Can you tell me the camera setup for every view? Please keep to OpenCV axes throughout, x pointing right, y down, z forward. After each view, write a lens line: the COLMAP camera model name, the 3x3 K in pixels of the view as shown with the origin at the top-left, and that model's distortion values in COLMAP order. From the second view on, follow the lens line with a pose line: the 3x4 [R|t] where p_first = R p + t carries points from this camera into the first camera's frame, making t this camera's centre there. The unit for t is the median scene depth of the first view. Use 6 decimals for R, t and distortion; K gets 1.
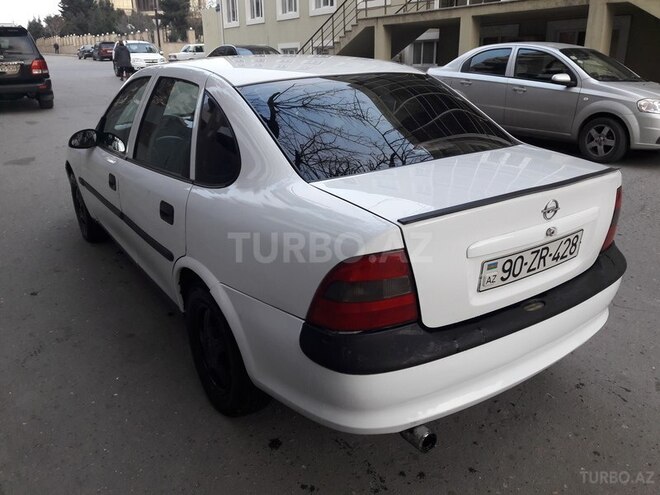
lens RADIAL K [[546.2, 0, 329.1], [0, 546.2, 249.3], [0, 0, 1]] dist [0.018936, -0.019851]
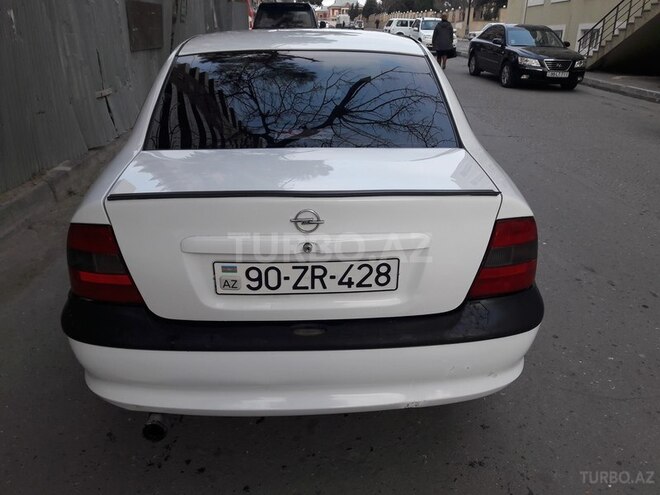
lens RADIAL K [[546.2, 0, 328.9], [0, 546.2, 244.6], [0, 0, 1]] dist [0.018936, -0.019851]
pose [[0.869684, 0.204914, -0.449065, 0.791439], [-0.201300, 0.977906, 0.056382, -0.087981], [0.450697, 0.041362, 0.891718, 0.247706]]
